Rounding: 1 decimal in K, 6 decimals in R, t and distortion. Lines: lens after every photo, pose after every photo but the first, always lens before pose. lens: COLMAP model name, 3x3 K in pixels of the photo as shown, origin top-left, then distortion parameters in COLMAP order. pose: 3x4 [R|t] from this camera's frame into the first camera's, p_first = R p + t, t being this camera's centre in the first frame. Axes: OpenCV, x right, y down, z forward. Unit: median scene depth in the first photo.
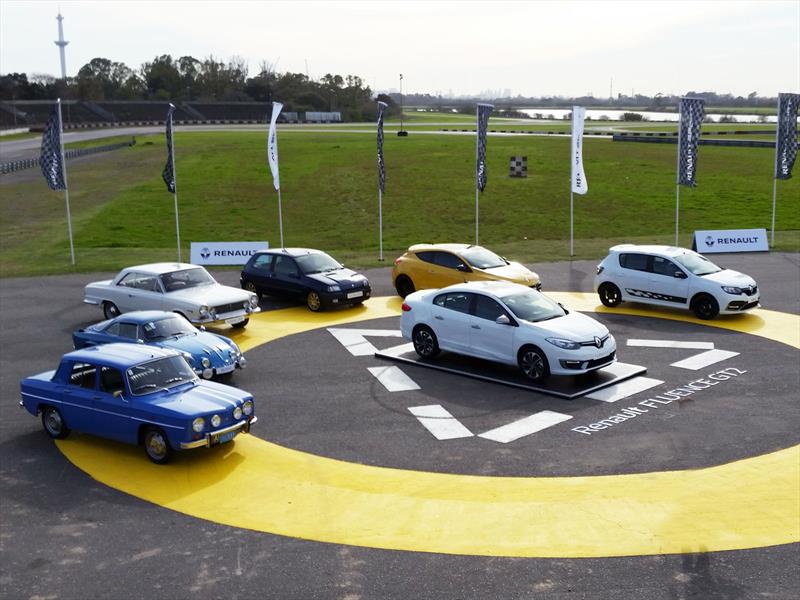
lens RADIAL K [[942.6, 0, 412.7], [0, 942.6, 353.1], [0, 0, 1]] dist [0.158939, -0.364238]
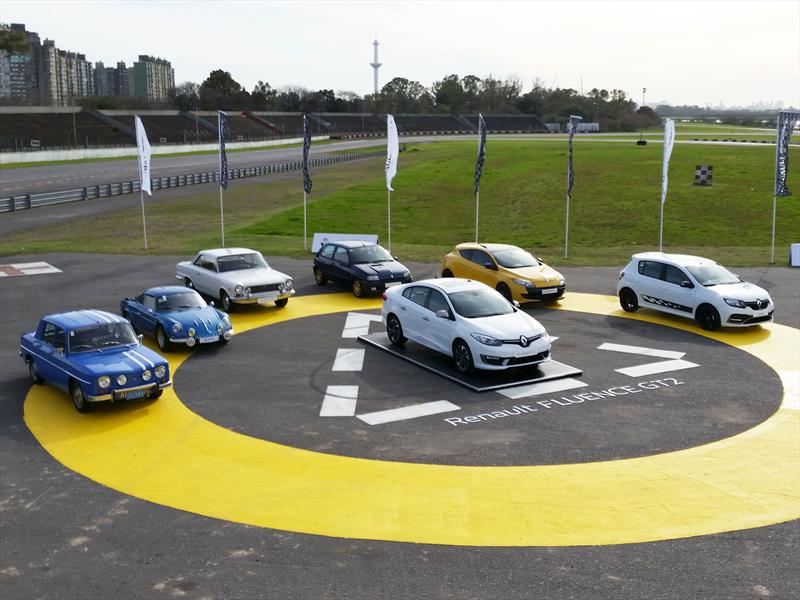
lens RADIAL K [[853.5, 0, 400.0], [0, 853.5, 300.0], [0, 0, 1]] dist [0.124718, -0.267287]
pose [[0.959217, 0.065945, -0.274872, 0.325404], [-0.078141, 0.996375, -0.033643, -0.014716], [0.271657, 0.053750, 0.960892, 0.047310]]
